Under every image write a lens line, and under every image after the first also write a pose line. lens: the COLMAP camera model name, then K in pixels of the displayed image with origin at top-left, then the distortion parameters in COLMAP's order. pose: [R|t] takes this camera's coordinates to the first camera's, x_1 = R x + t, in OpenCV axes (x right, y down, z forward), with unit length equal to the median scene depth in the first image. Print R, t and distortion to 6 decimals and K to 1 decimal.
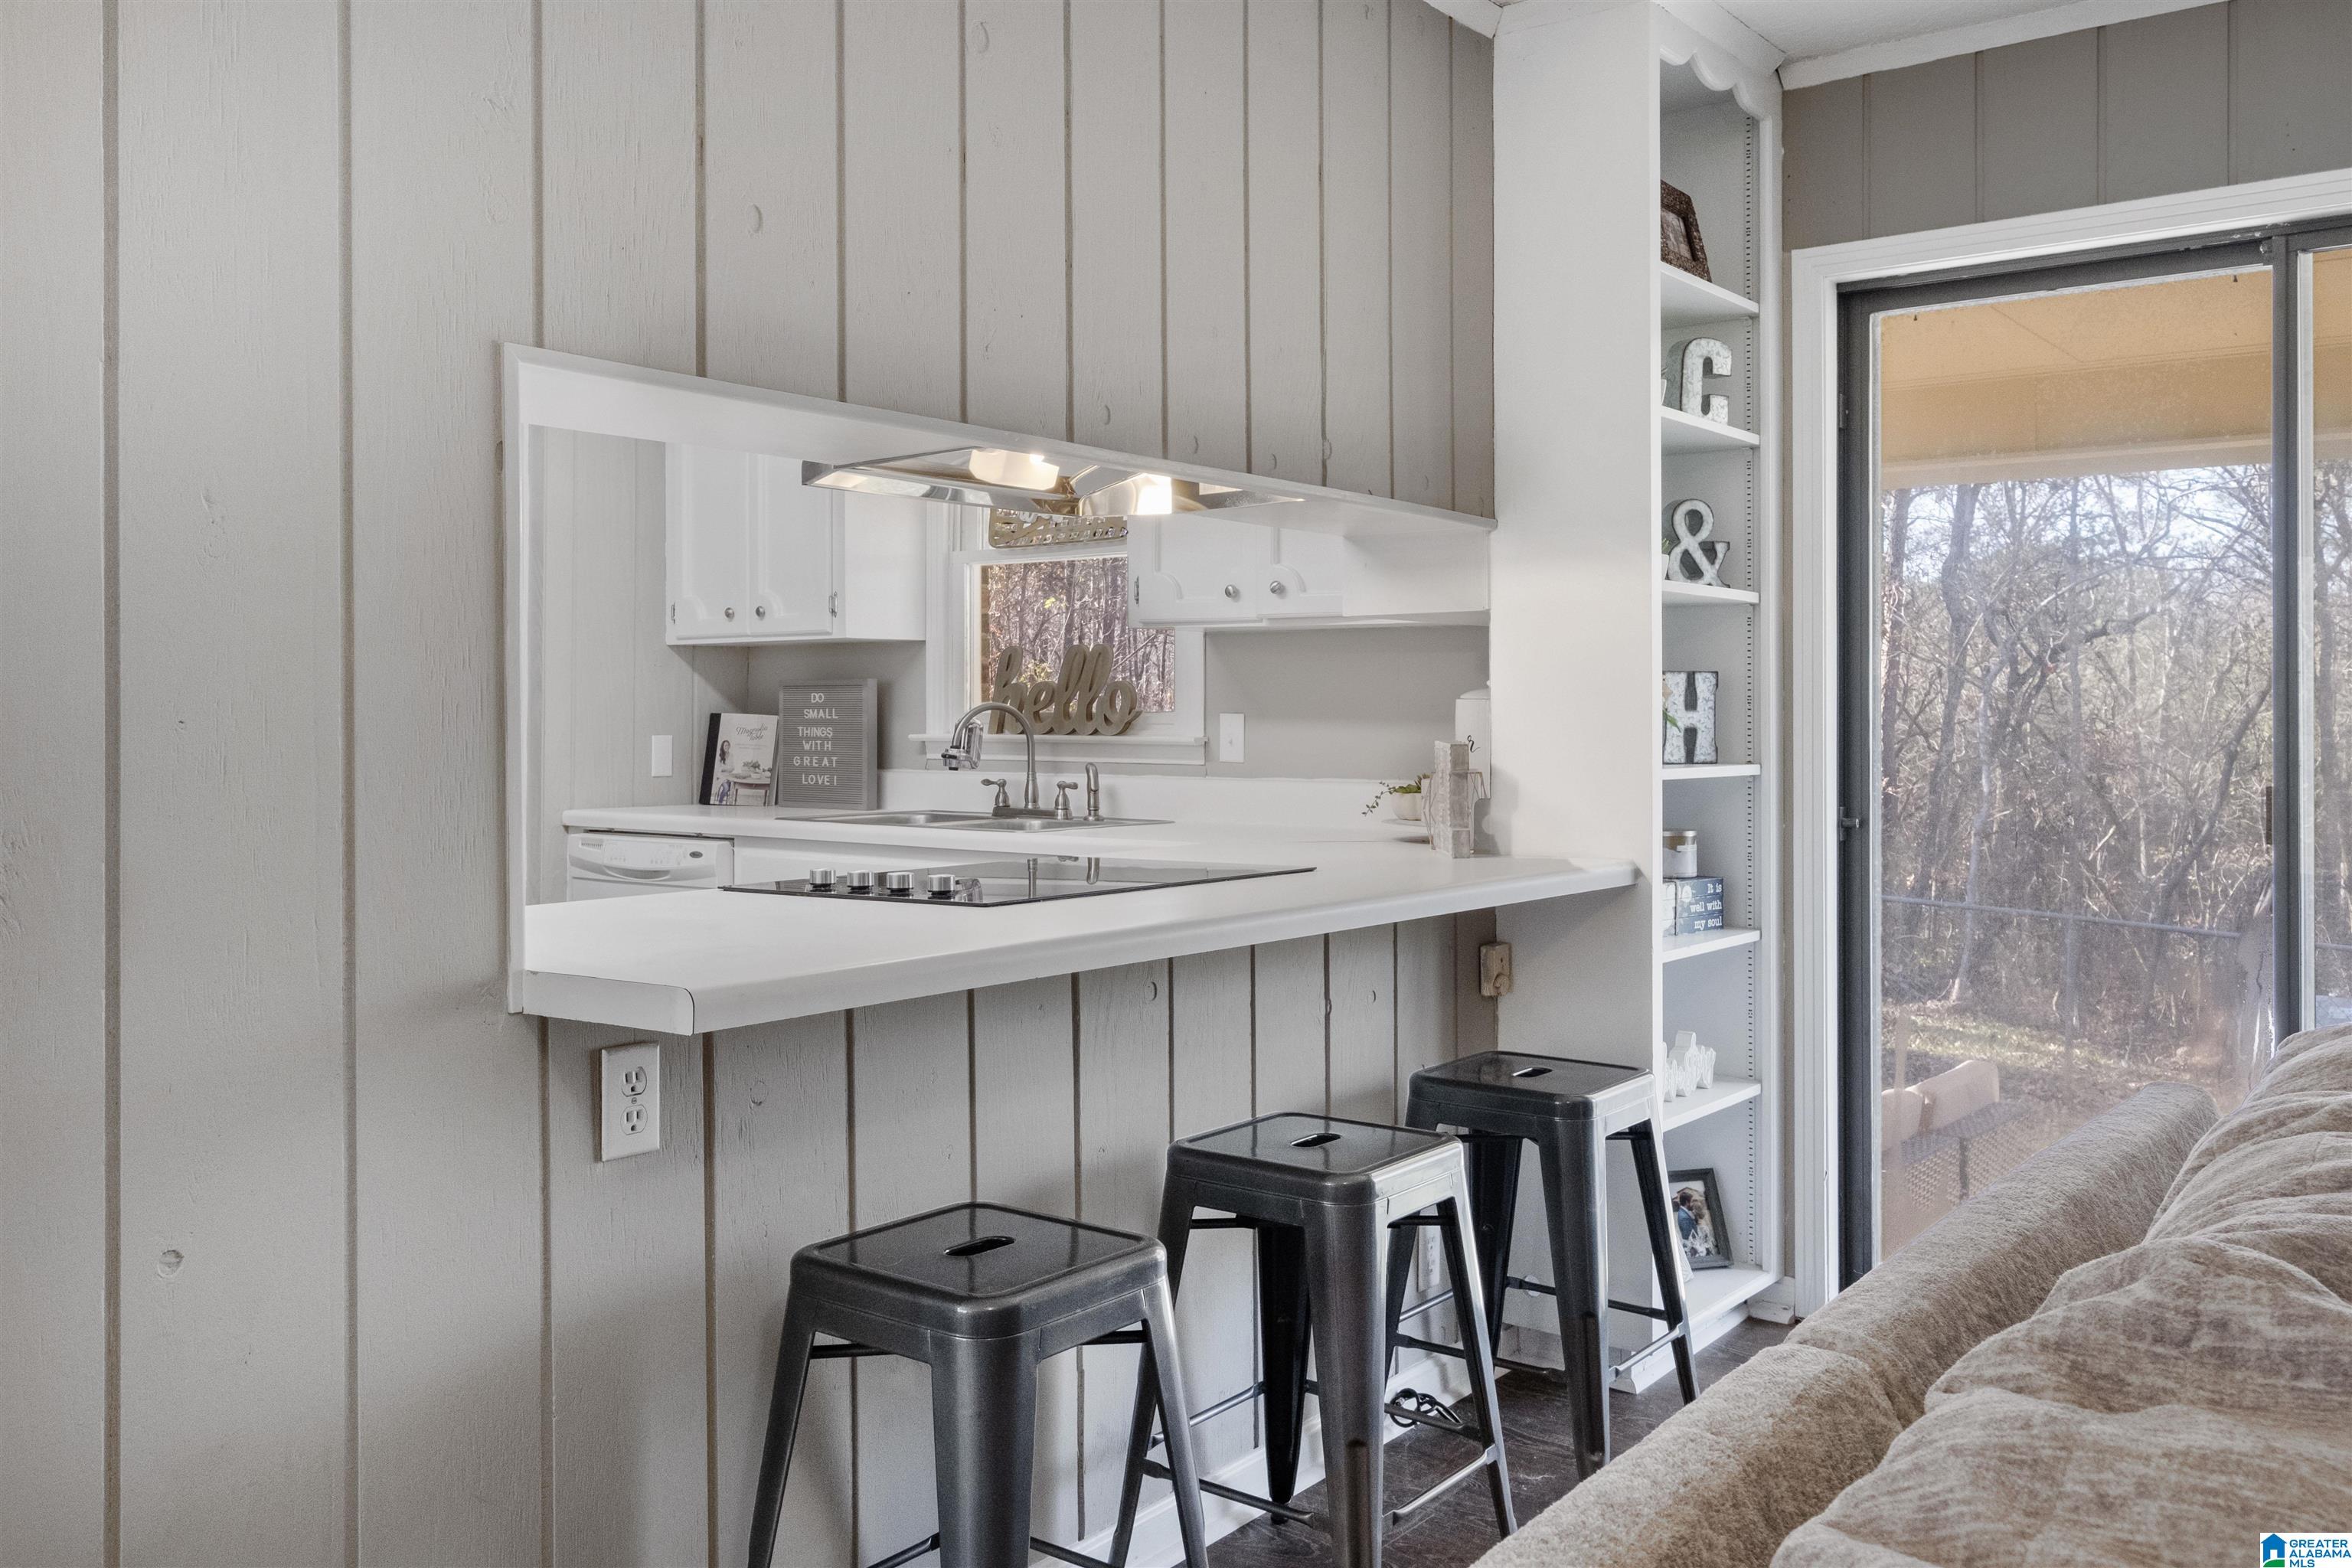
lens RADIAL K [[1938.5, 0, 1160.6], [0, 1938.5, 672.9], [0, 0, 1]] dist [0.015933, 0.014967]
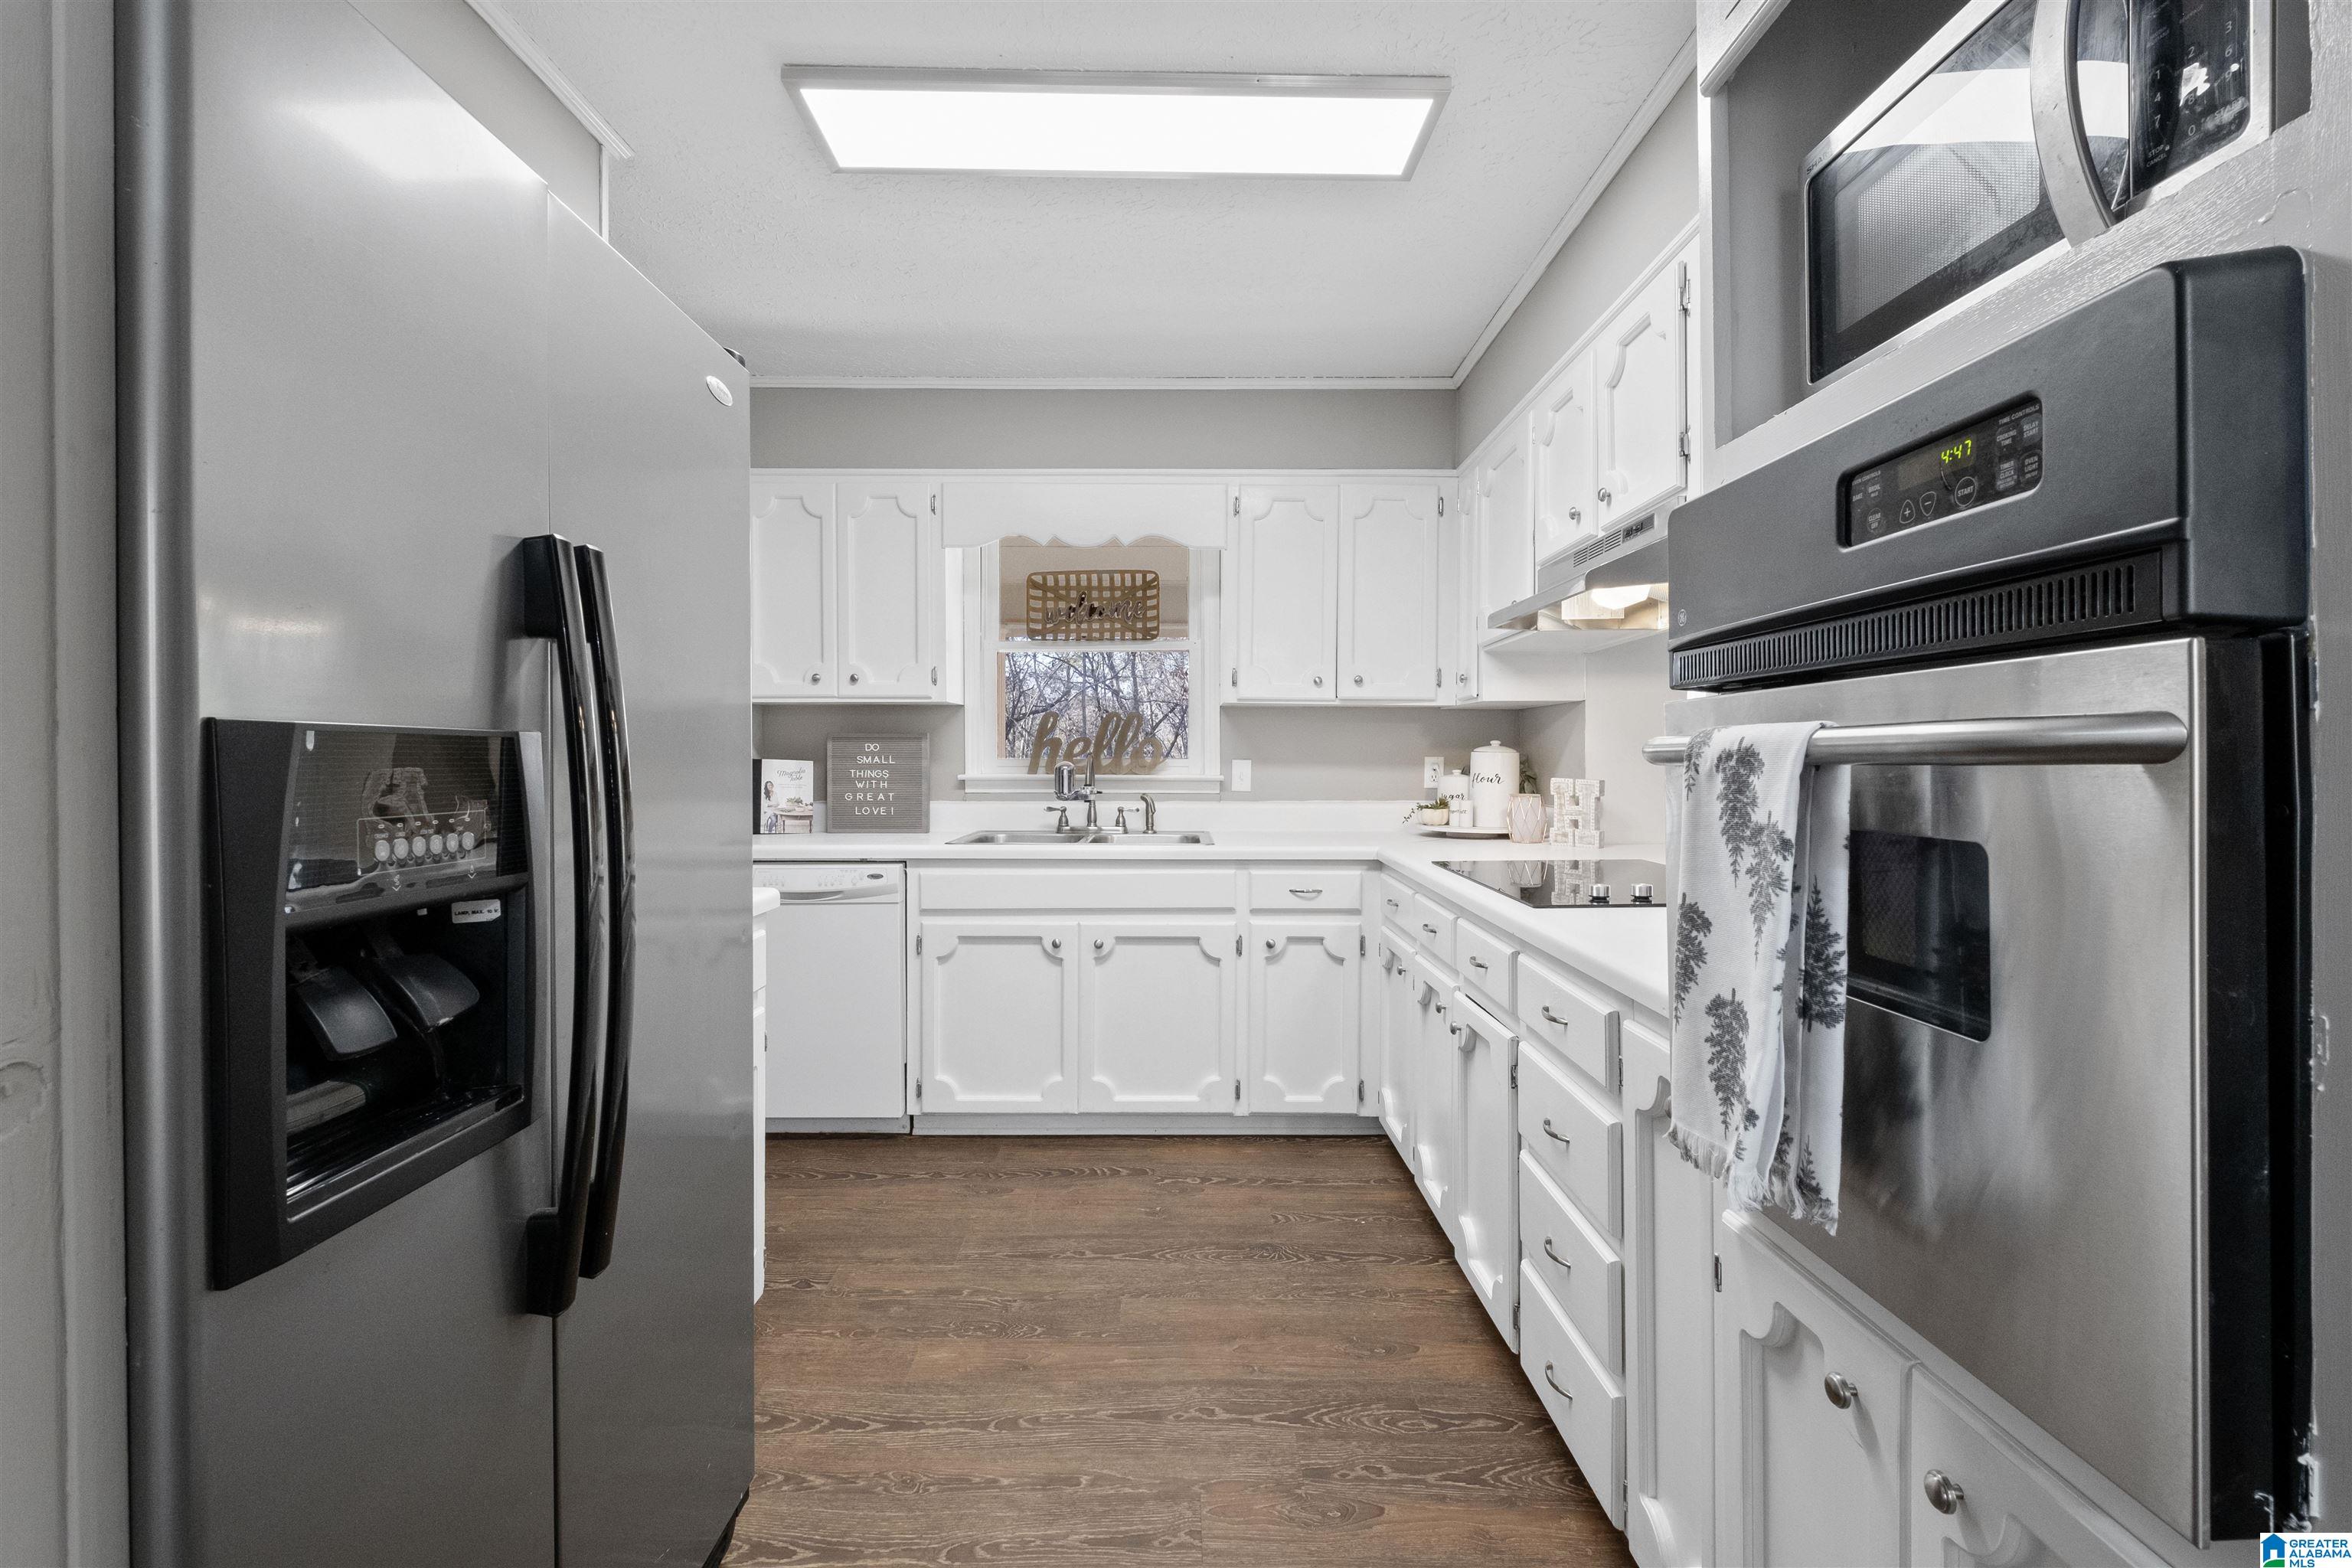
lens RADIAL K [[1043.7, 0, 1163.7], [0, 1043.7, 792.5], [0, 0, 1]] dist [0.011712, -0.007832]
pose [[0.792437, -0.023512, 0.609501, -0.586607], [-0.013528, 0.998334, 0.056100, 0.001698], [-0.609804, -0.052701, 0.790798, 0.438261]]
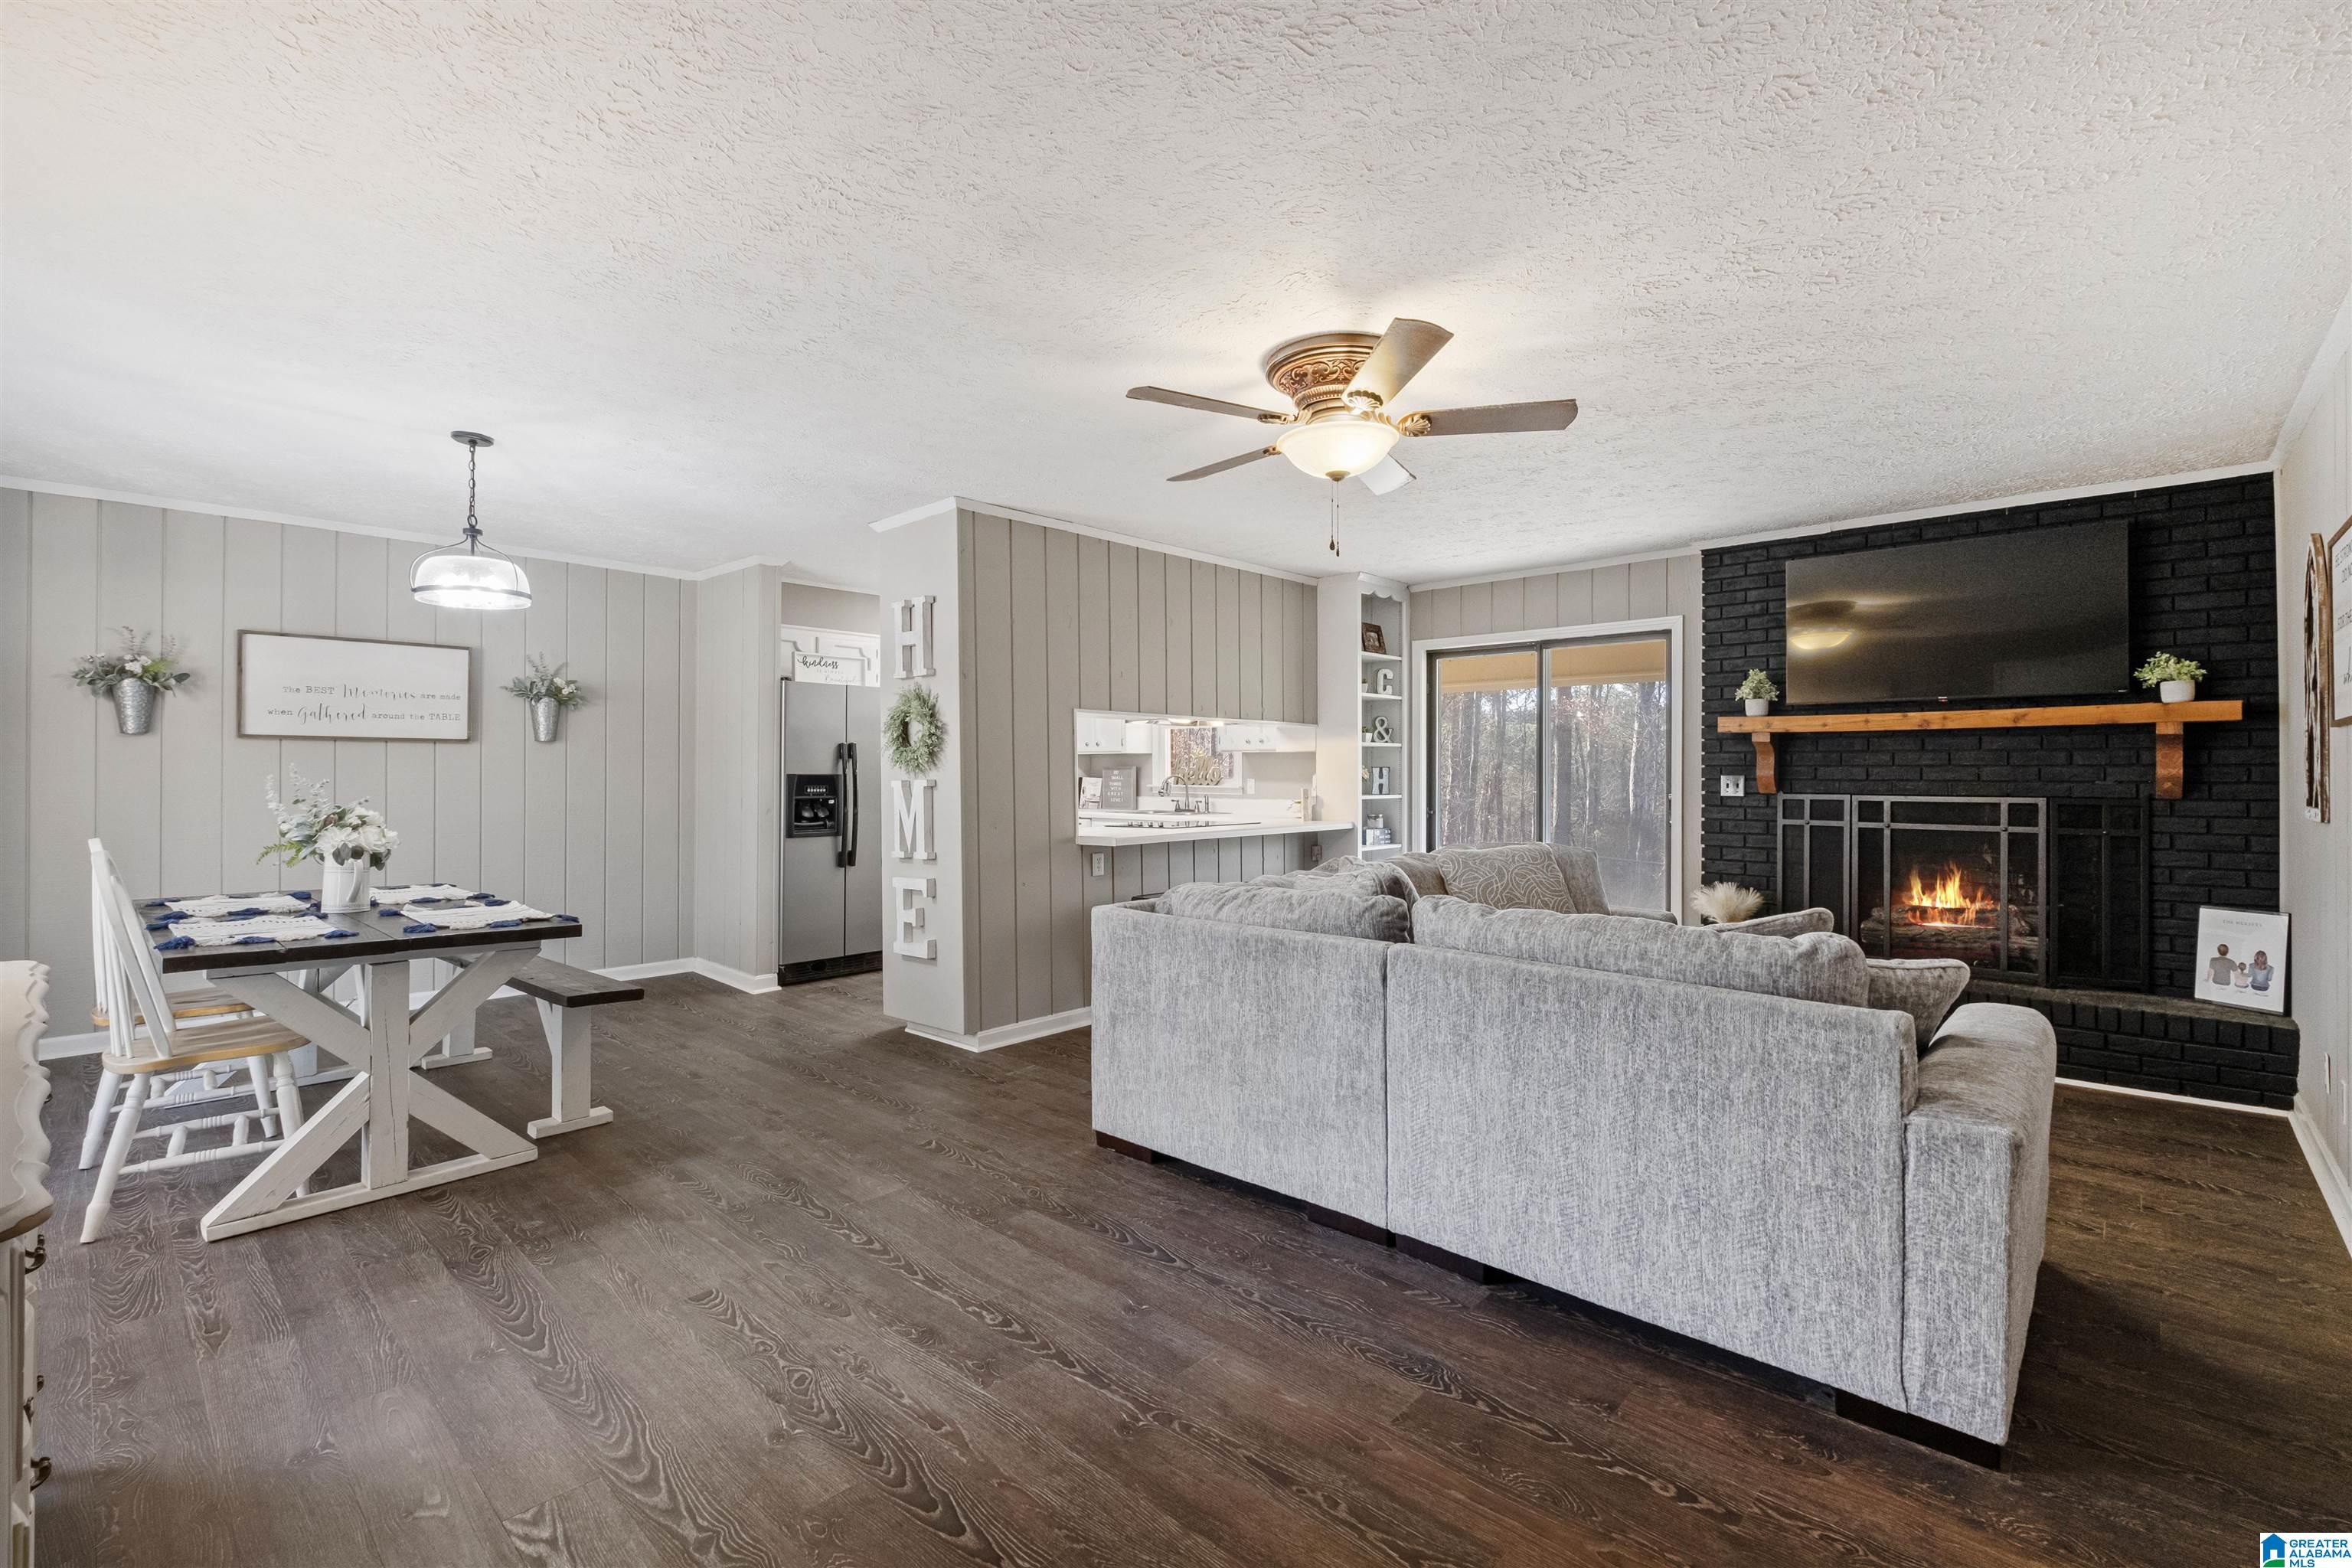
lens RADIAL K [[1043.7, 0, 1173.9], [0, 1043.7, 760.6], [0, 0, 1]] dist [0.011712, -0.007832]
pose [[0.995896, -0.001515, -0.090494, 0.074312], [0.002727, 0.999908, 0.013268, -0.034524], [0.090466, -0.013460, 0.995809, -0.770215]]
